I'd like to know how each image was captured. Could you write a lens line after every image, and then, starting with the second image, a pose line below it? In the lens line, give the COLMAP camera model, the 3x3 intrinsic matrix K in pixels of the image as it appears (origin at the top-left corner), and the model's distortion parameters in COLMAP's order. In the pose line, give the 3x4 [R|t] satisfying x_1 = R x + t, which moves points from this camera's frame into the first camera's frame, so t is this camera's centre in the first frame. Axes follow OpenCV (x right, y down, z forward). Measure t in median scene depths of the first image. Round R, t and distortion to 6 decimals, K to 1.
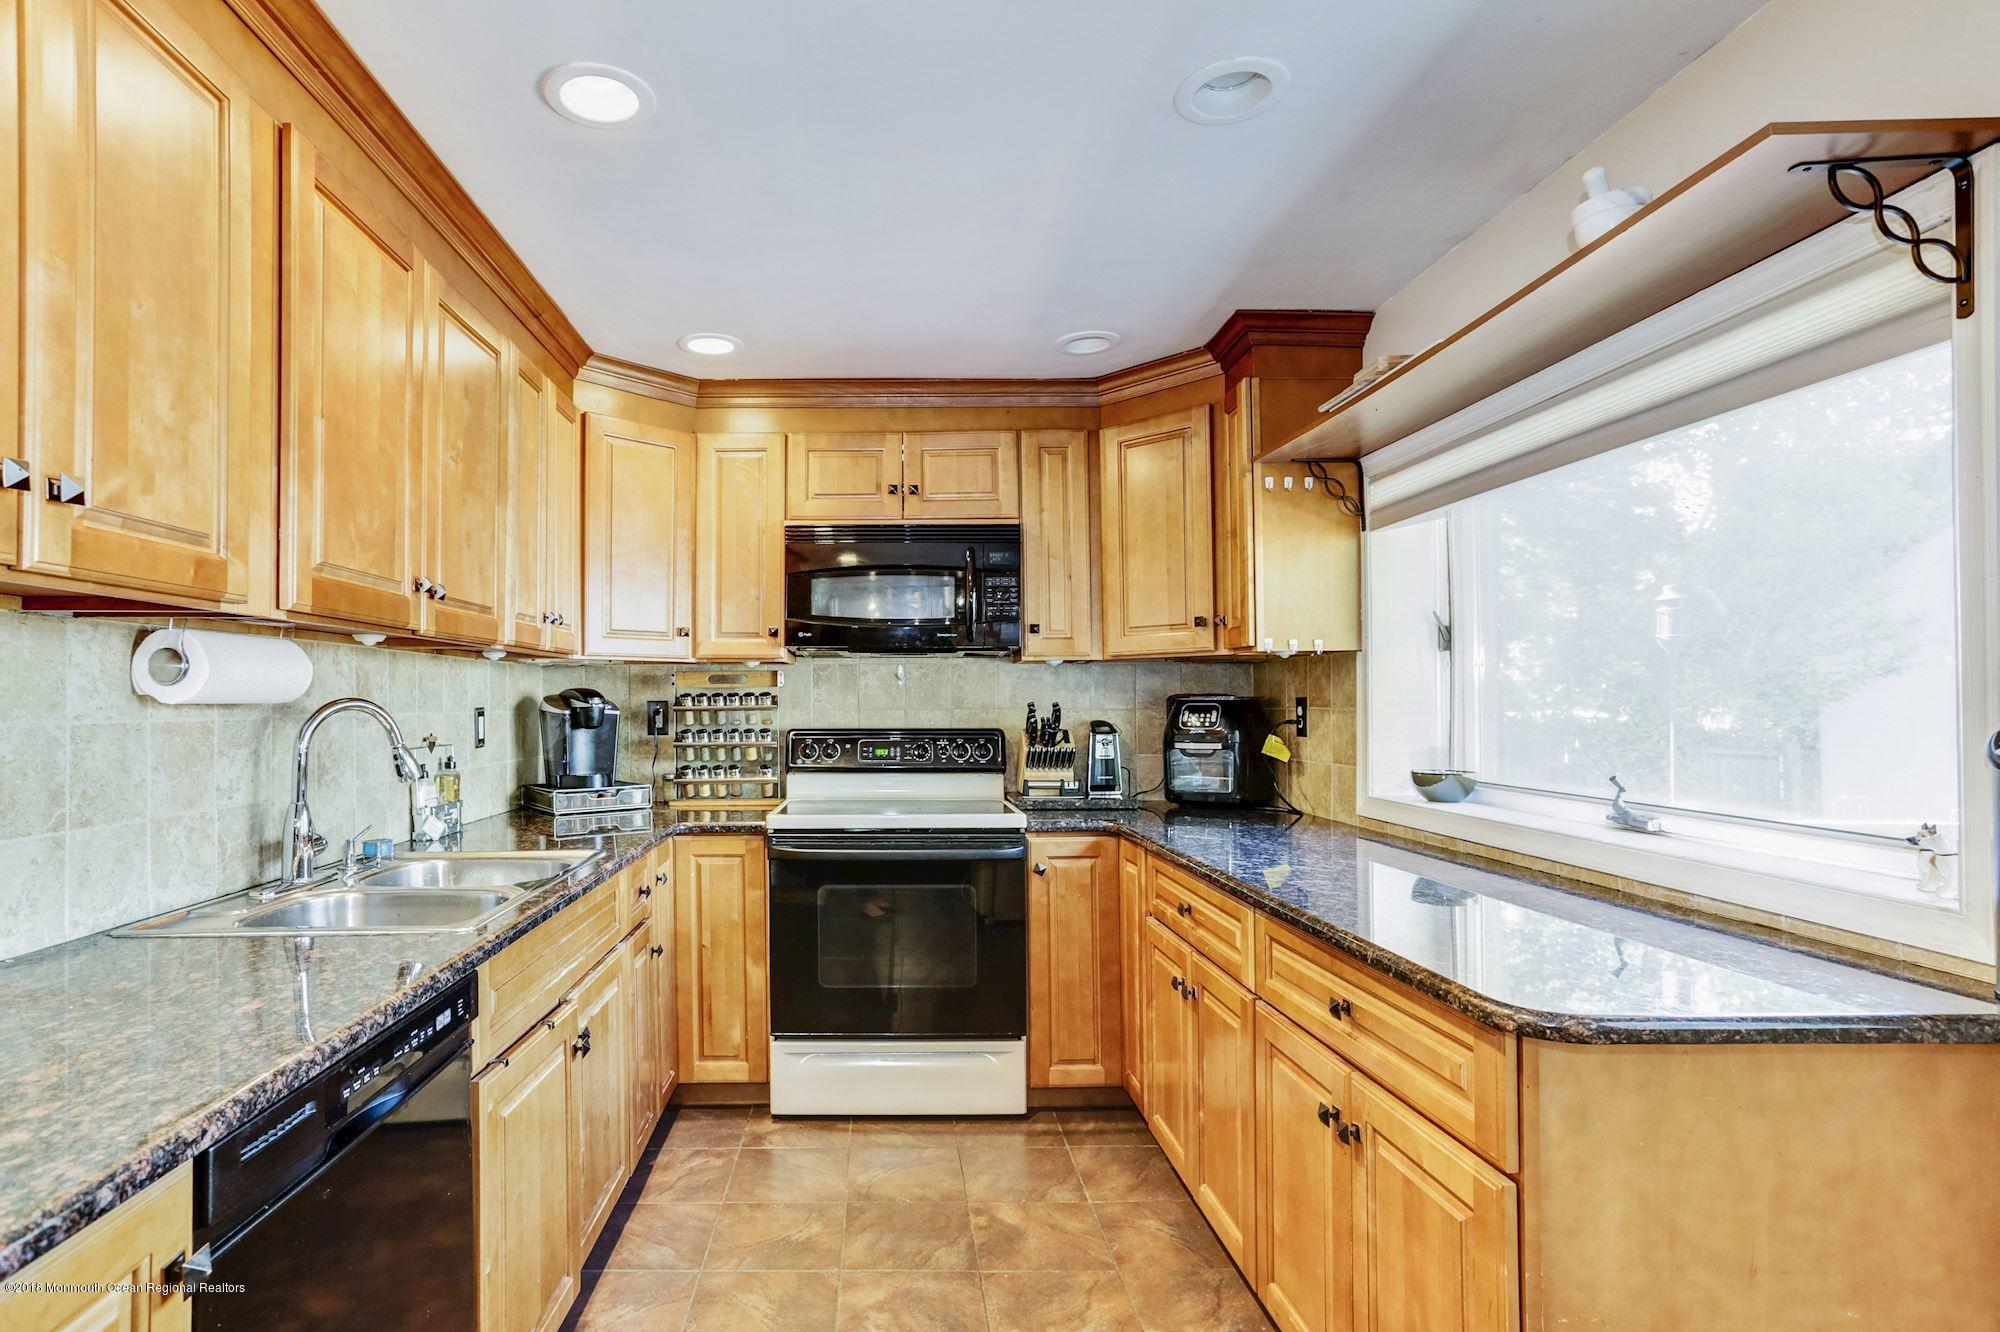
lens RADIAL K [[965.2, 0, 851.8], [0, 965.2, 707.1], [0, 0, 1]] dist [-0.012654, 0.009113]
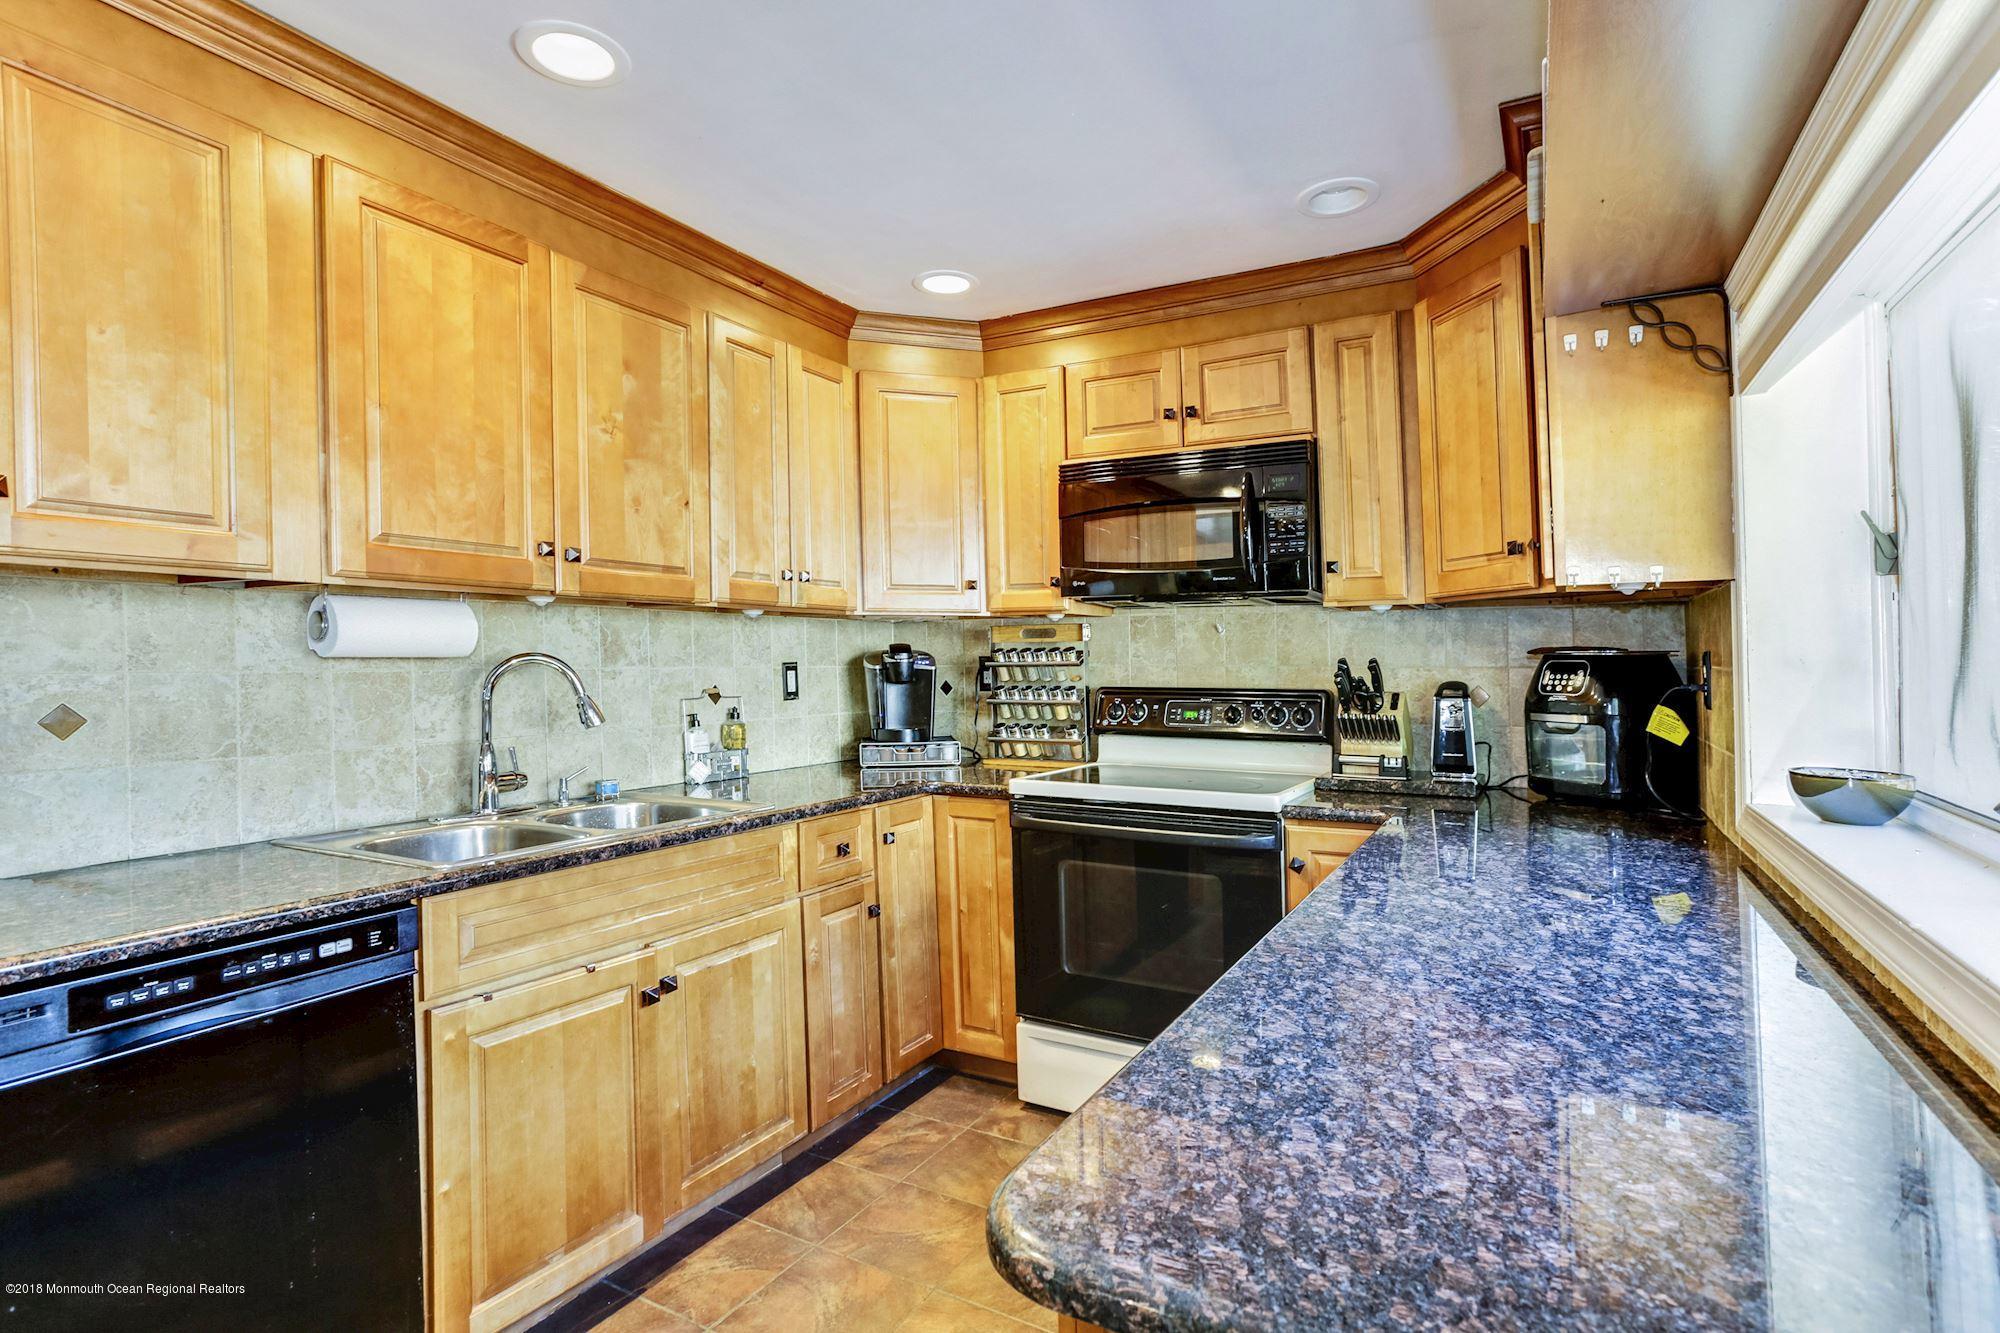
lens RADIAL K [[965.2, 0, 1006.6], [0, 965.2, 668.5], [0, 0, 1]] dist [-0.012654, 0.009113]
pose [[0.891200, 0.006990, -0.453557, 0.340241], [-0.004665, 0.999970, 0.006245, -0.000132], [0.453587, -0.003449, 0.891205, 0.172226]]
